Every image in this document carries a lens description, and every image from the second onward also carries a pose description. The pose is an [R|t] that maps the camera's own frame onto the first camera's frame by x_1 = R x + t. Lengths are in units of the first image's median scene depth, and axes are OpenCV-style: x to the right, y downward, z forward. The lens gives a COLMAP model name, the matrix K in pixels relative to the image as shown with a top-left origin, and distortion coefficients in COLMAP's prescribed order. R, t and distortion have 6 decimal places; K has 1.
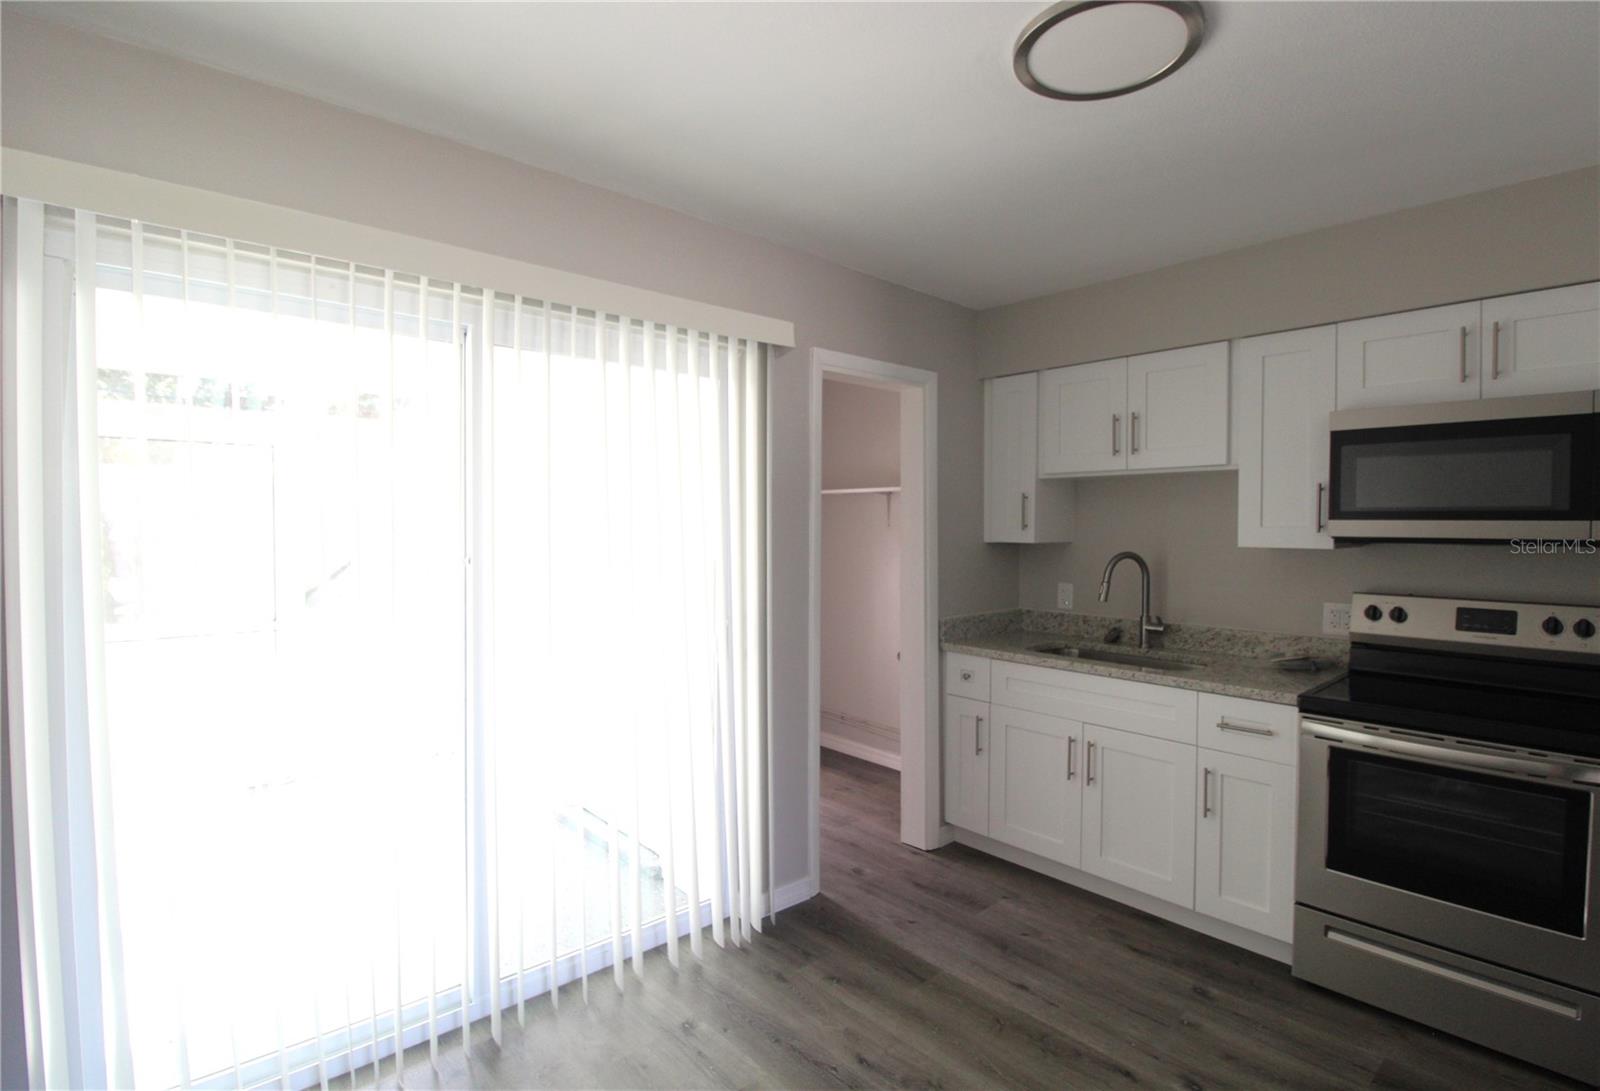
lens RADIAL K [[773.0, 0, 803.1], [0, 773.0, 541.7], [0, 0, 1]] dist [-0.023810, -0.000442]
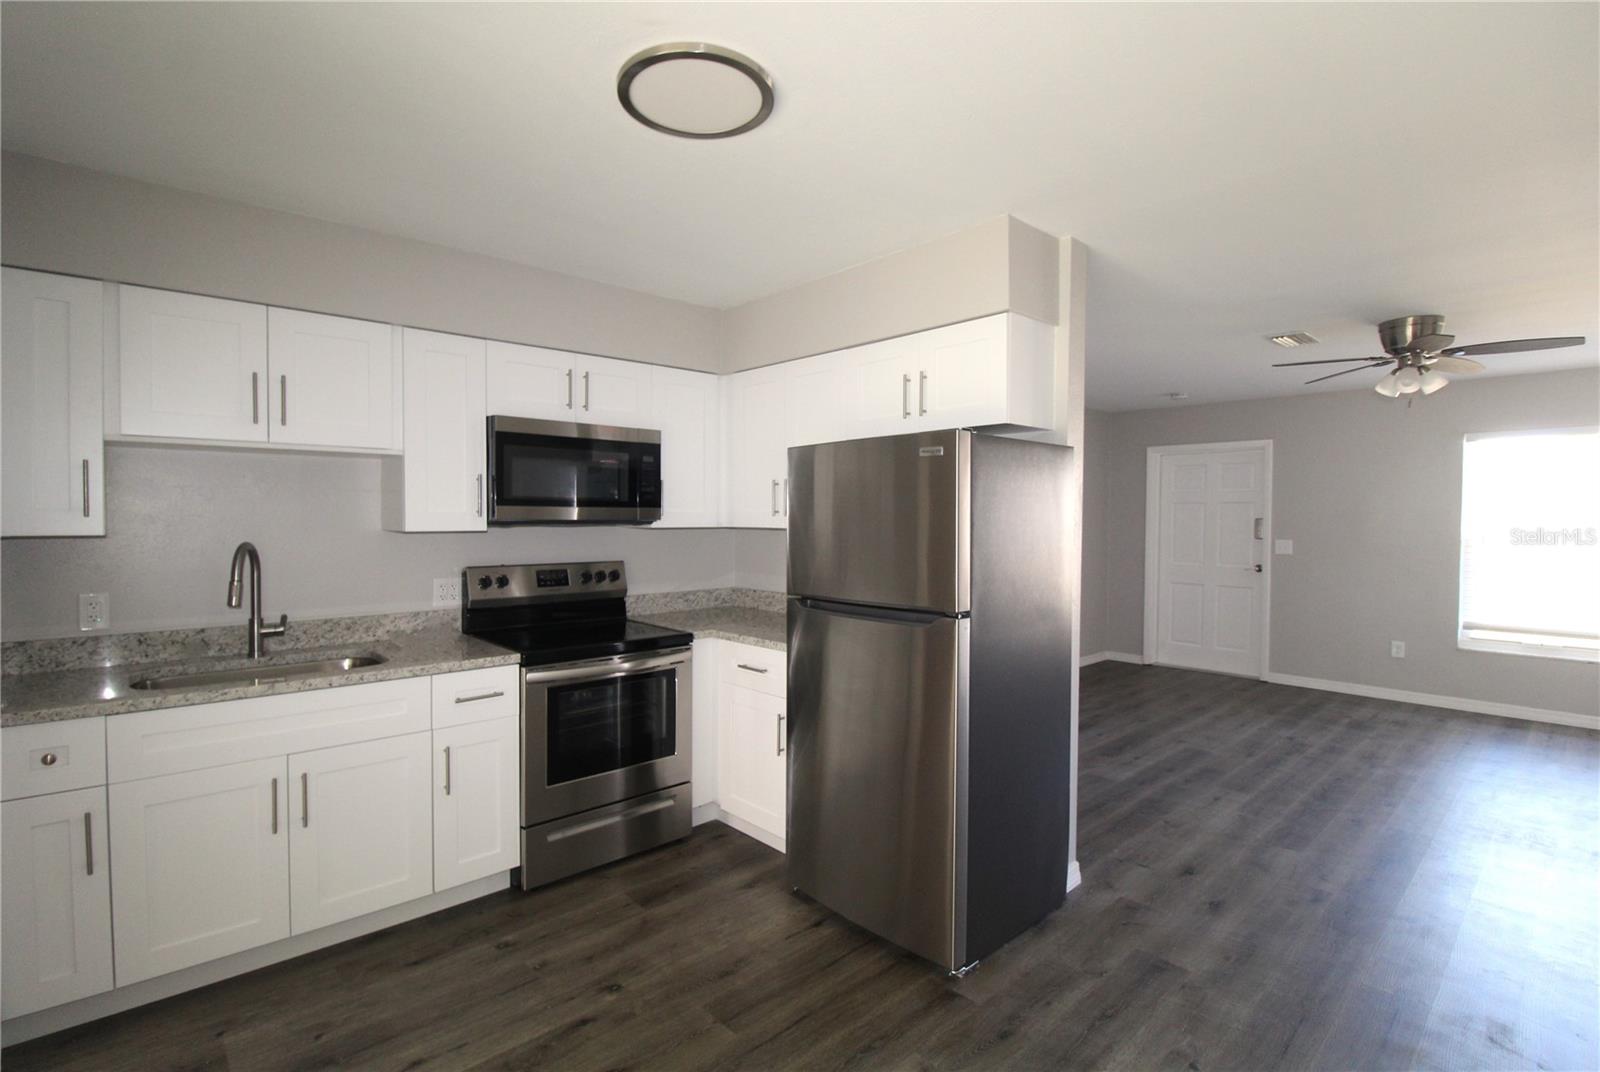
lens RADIAL K [[738.1, 0, 796.1], [0, 738.1, 532.0], [0, 0, 1]] dist [-0.014269, -0.002512]
pose [[-0.003034, -0.027596, 0.999615, -0.410385], [0.017133, 0.999471, 0.027644, -0.010348], [-0.999849, 0.017210, -0.002559, 0.481773]]
